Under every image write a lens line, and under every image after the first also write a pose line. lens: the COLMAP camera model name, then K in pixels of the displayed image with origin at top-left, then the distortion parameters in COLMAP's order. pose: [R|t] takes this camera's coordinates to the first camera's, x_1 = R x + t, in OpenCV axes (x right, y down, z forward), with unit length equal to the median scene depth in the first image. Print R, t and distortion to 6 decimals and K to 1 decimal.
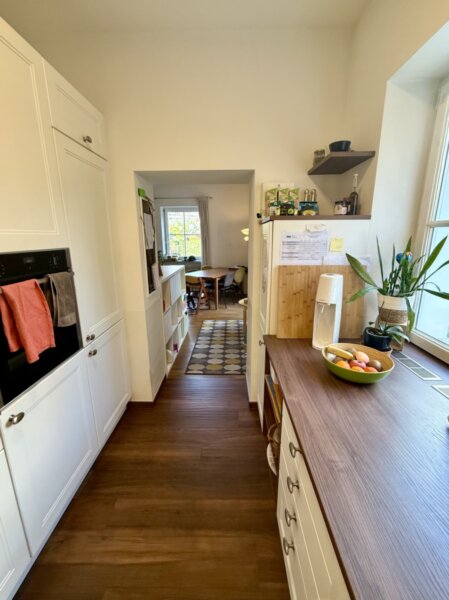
lens RADIAL K [[254.8, 0, 223.1], [0, 254.8, 296.7], [0, 0, 1]] dist [0.000163, -0.000358]
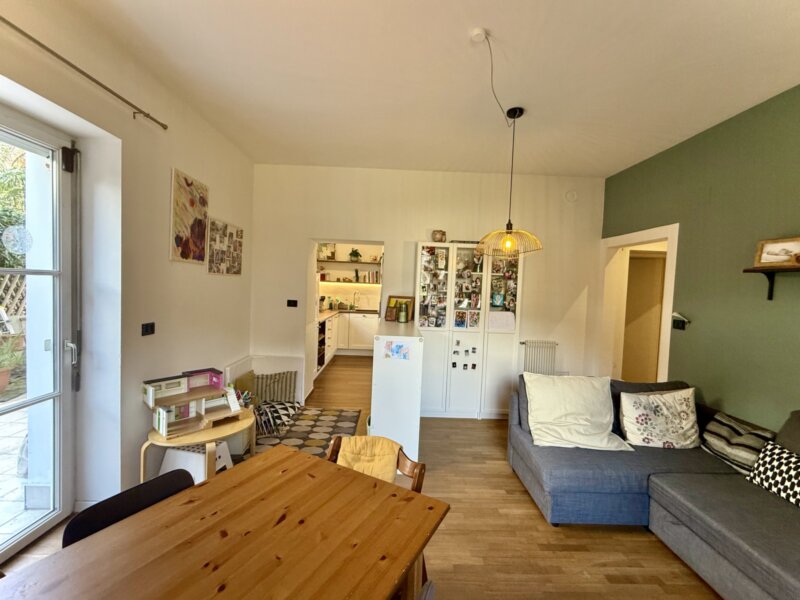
lens RADIAL K [[346.6, 0, 398.9], [0, 346.6, 297.3], [0, 0, 1]] dist [-0.000891, -0.000060]
pose [[-0.998720, -0.030211, -0.040566, -0.223278], [-0.039878, 0.963670, 0.264102, -0.493037], [0.031113, 0.265382, -0.963641, 2.149849]]
